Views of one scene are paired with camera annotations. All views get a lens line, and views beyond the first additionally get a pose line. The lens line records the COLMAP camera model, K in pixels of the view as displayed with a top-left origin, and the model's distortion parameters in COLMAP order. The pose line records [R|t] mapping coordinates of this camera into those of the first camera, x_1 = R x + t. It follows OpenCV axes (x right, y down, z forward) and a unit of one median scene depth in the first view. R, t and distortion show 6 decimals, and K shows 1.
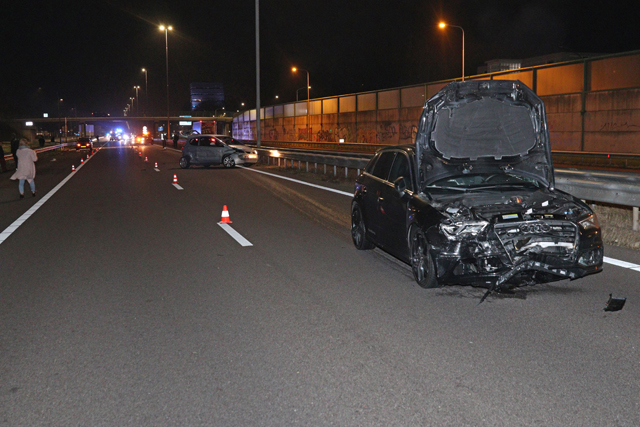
lens RADIAL K [[809.3, 0, 309.9], [0, 809.3, 212.1], [0, 0, 1]] dist [-0.013723, 0.000000]
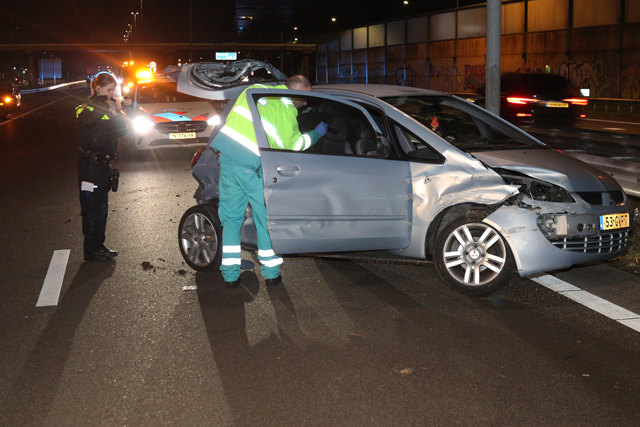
lens RADIAL K [[1306.3, 0, 321.6], [0, 1306.3, 213.3], [0, 0, 1]] dist [0.081829, 0.000000]
pose [[0.996810, 0.009378, -0.079260, -0.038625], [-0.008692, 0.999922, 0.008995, -0.025479], [0.079338, -0.008278, 0.996813, 0.256745]]
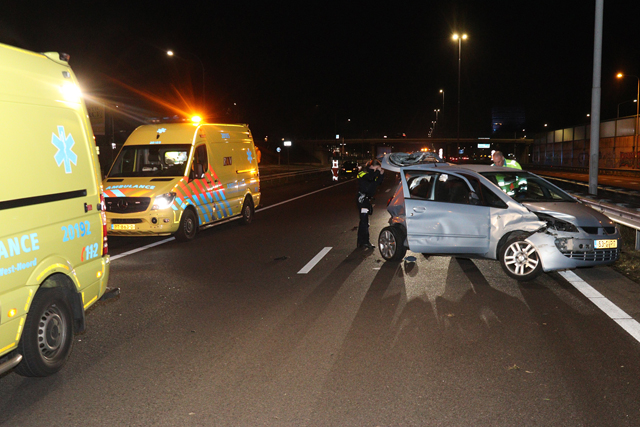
lens RADIAL K [[728.3, 0, 319.4], [0, 728.3, 217.2], [0, 0, 1]] dist [0.006607, 0.000000]
pose [[0.929296, 0.040781, -0.367079, -0.024841], [-0.045463, 0.998958, -0.004112, -0.025603], [0.366528, 0.020510, 0.930181, 0.251621]]
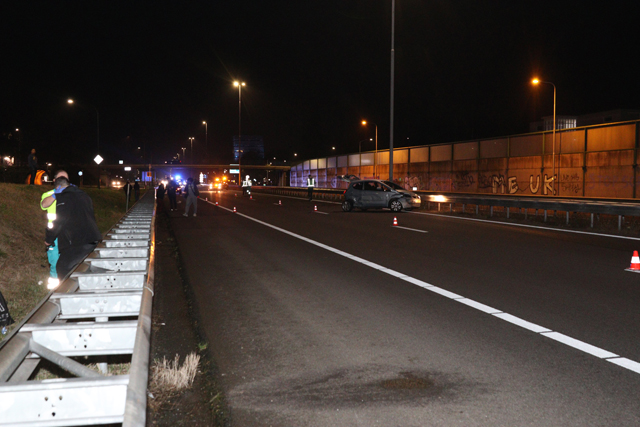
lens RADIAL K [[728.3, 0, 312.2], [0, 728.3, 233.5], [0, 0, 1]] dist [0.006607, 0.000000]
pose [[0.999621, 0.015371, -0.022838, -0.065055], [-0.015987, 0.999506, -0.027044, 0.000066], [0.022411, 0.027399, 0.999373, 0.023539]]
